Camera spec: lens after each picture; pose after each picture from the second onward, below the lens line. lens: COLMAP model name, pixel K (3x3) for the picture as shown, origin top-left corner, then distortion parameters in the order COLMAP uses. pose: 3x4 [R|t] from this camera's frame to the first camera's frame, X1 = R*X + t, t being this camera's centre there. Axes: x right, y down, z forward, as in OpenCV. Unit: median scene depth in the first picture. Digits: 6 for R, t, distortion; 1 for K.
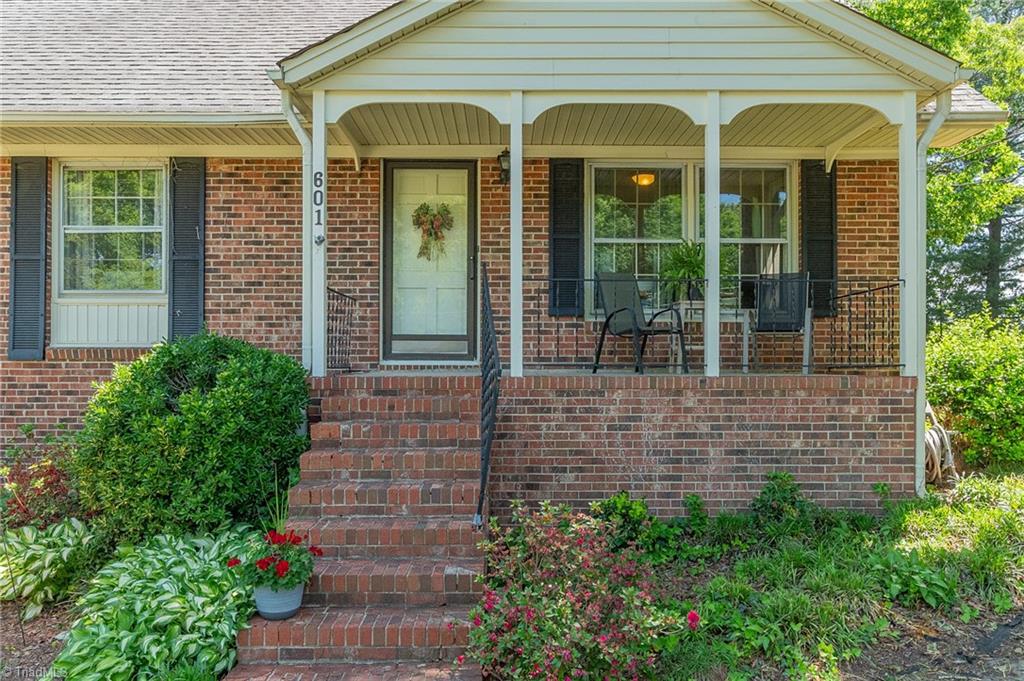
lens RADIAL K [[727.1, 0, 505.3], [0, 727.1, 356.9], [0, 0, 1]] dist [-0.003261, -0.003726]
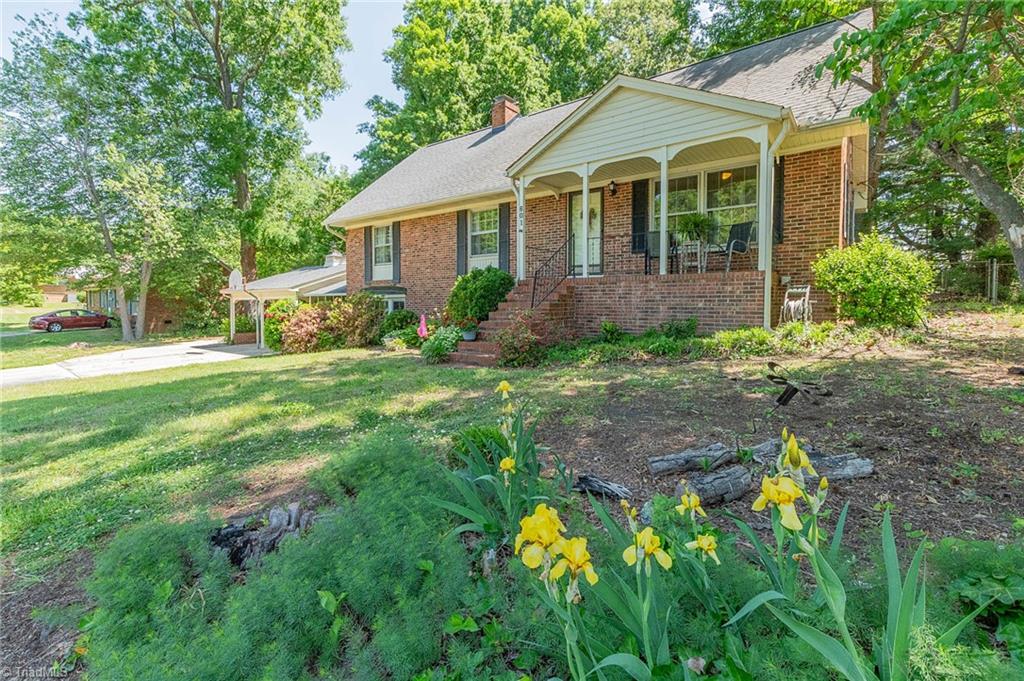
lens RADIAL K [[453.0, 0, 513.5], [0, 453.0, 312.9], [0, 0, 1]] dist [0.002223, 0.000274]
pose [[0.789149, 0.014006, -0.614042, 0.717800], [0.007834, 0.999429, 0.032865, 0.087756], [0.614152, -0.030745, 0.788589, -0.356752]]
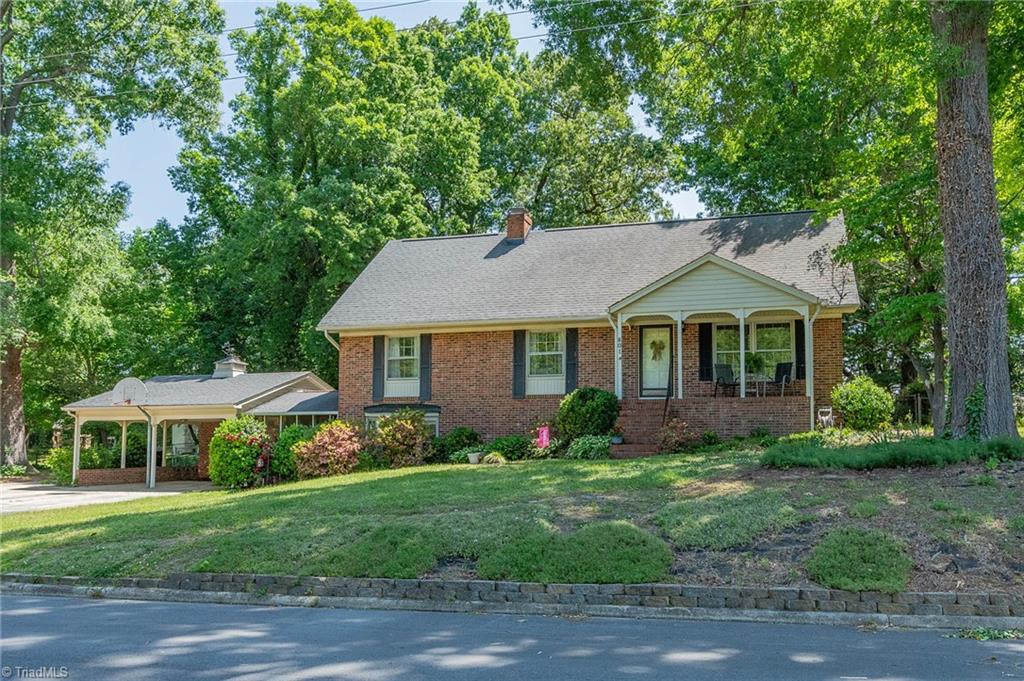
lens RADIAL K [[789.1, 0, 550.0], [0, 789.1, 385.5], [0, 0, 1]] dist [-0.030004, 0.006068]
pose [[0.959690, -0.018856, -0.280428, 0.405154], [-0.000906, 0.997534, -0.070174, 0.198134], [0.281060, 0.067600, 0.957306, -2.300313]]
